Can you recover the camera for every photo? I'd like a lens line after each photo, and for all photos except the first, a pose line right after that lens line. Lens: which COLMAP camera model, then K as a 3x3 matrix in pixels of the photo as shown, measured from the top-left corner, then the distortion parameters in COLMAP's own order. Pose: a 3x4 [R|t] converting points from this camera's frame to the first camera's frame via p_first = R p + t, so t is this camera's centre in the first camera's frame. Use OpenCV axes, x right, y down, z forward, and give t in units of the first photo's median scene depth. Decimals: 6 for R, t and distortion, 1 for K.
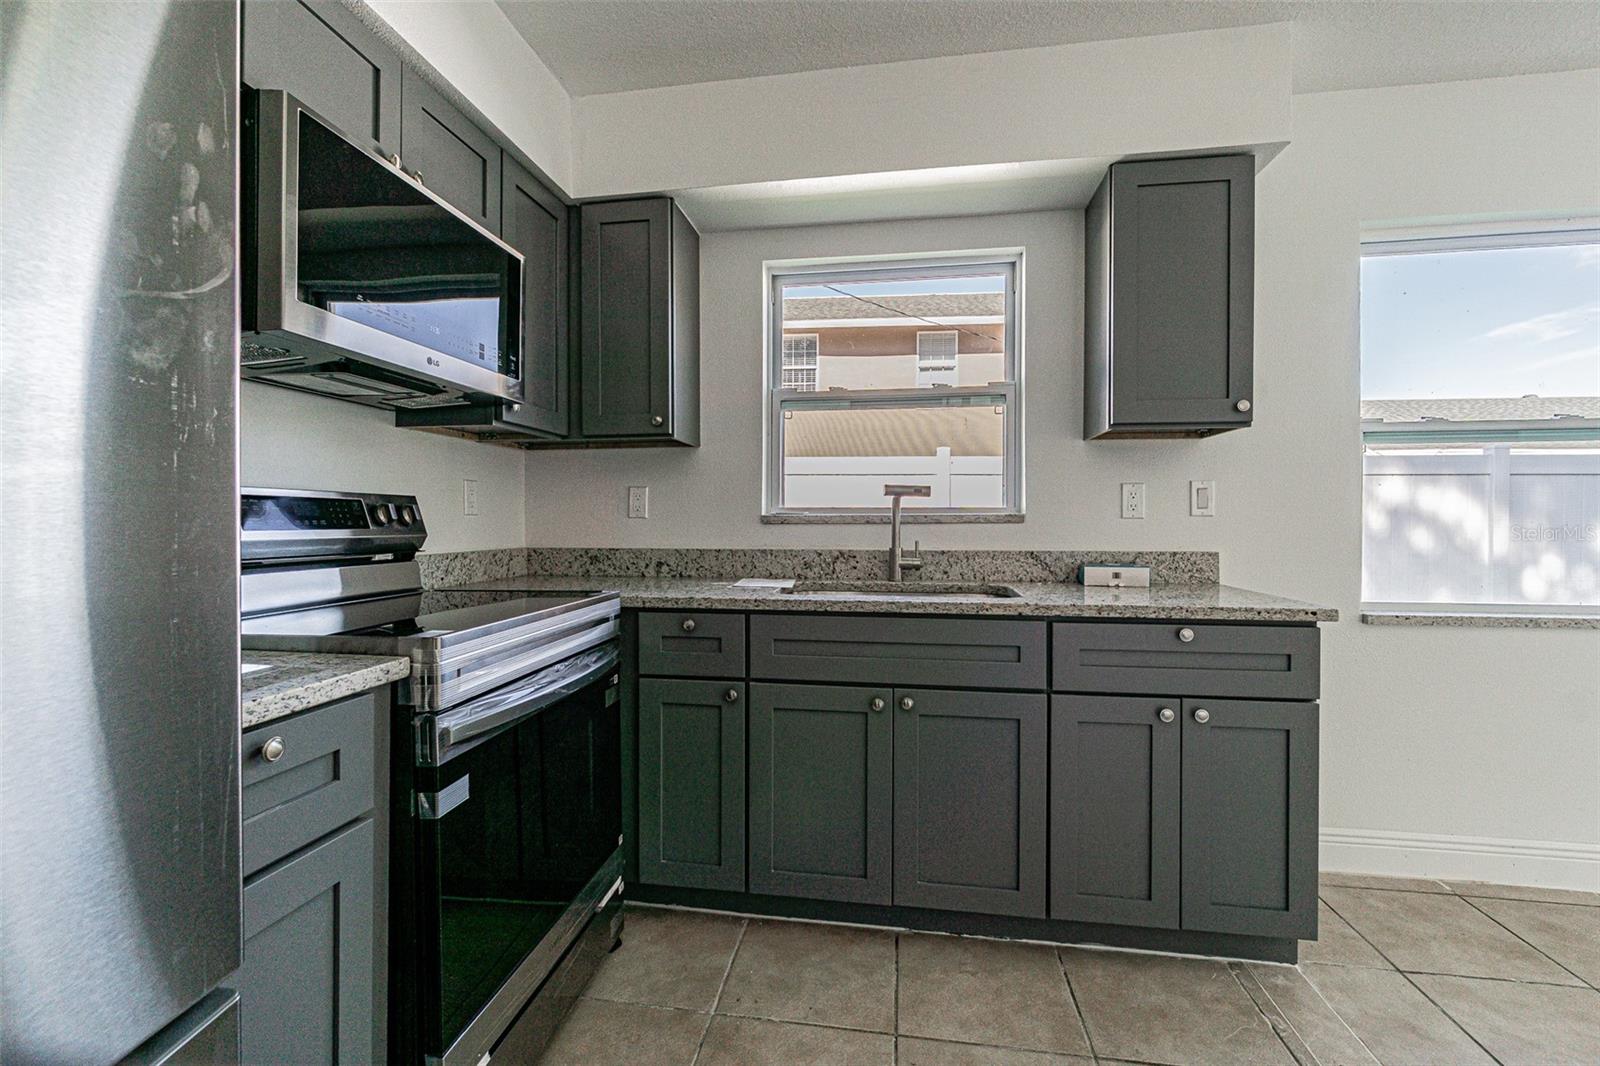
lens RADIAL K [[699.0, 0, 799.3], [0, 699.0, 523.3], [0, 0, 1]] dist [0.002263, 0.000489]
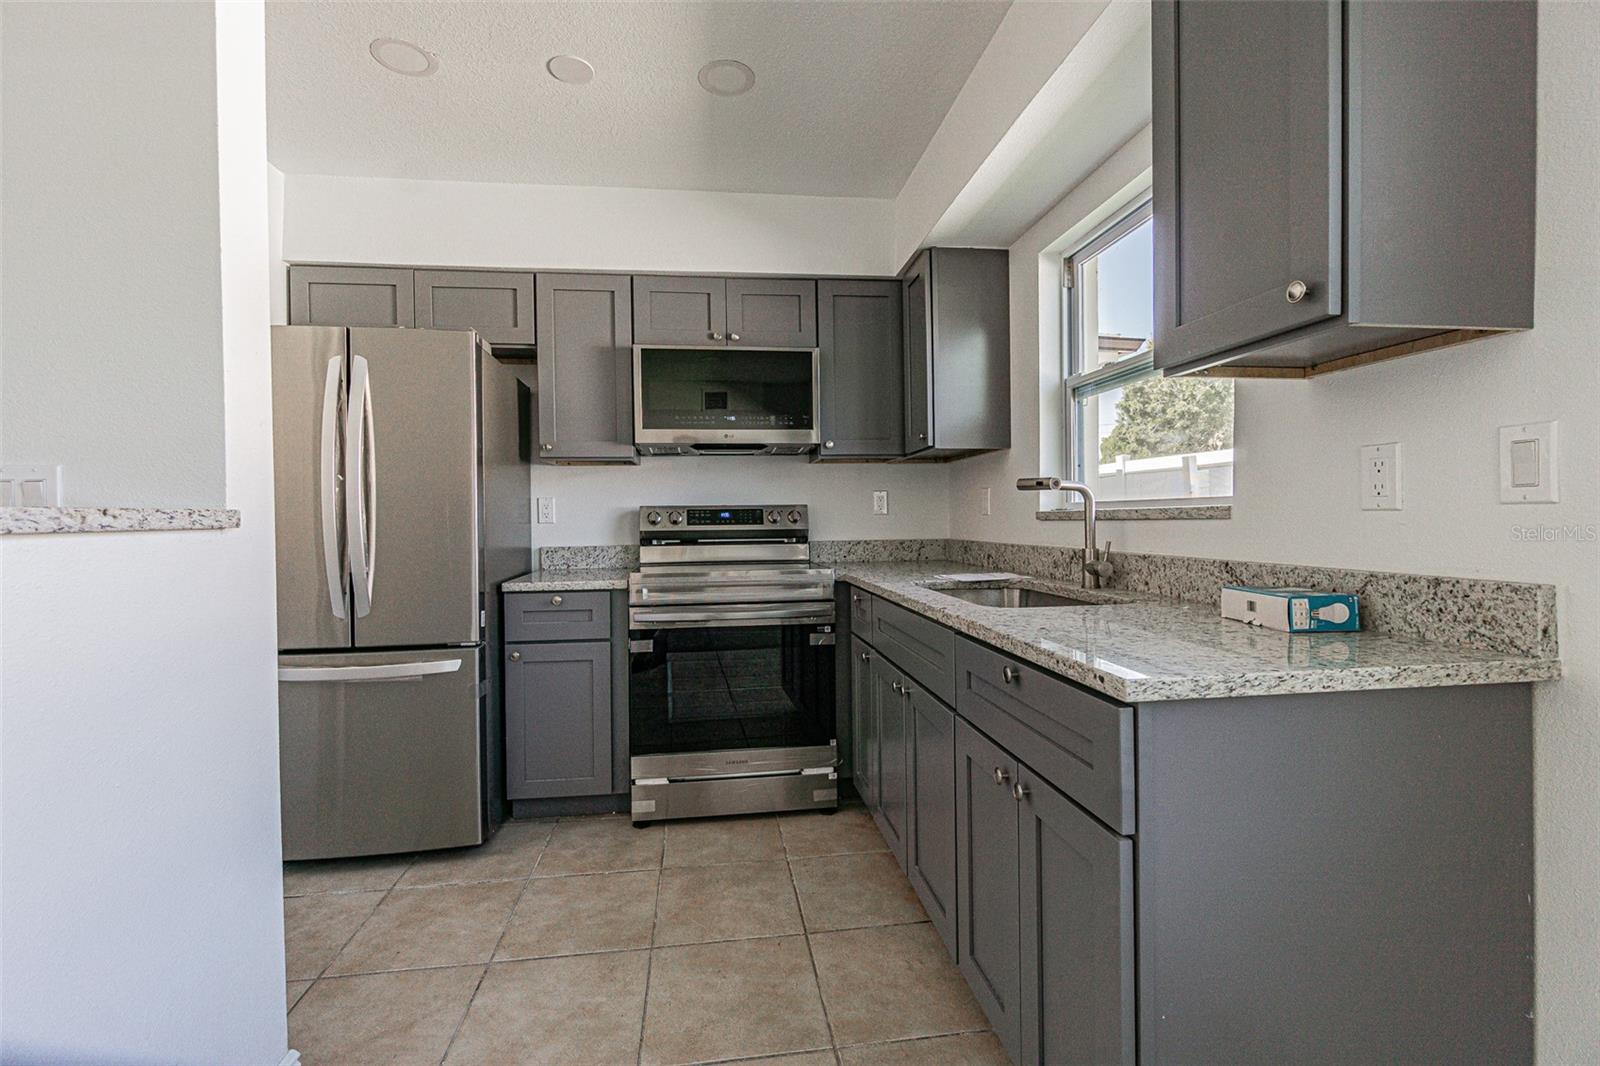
lens RADIAL K [[699.0, 0, 798.8], [0, 699.0, 528.7], [0, 0, 1]] dist [0.002263, 0.000489]
pose [[0.281309, 0.010580, -0.959559, 0.878671], [0.008033, 0.999878, 0.013379, -0.003720], [0.959584, -0.011472, 0.281189, 0.430328]]
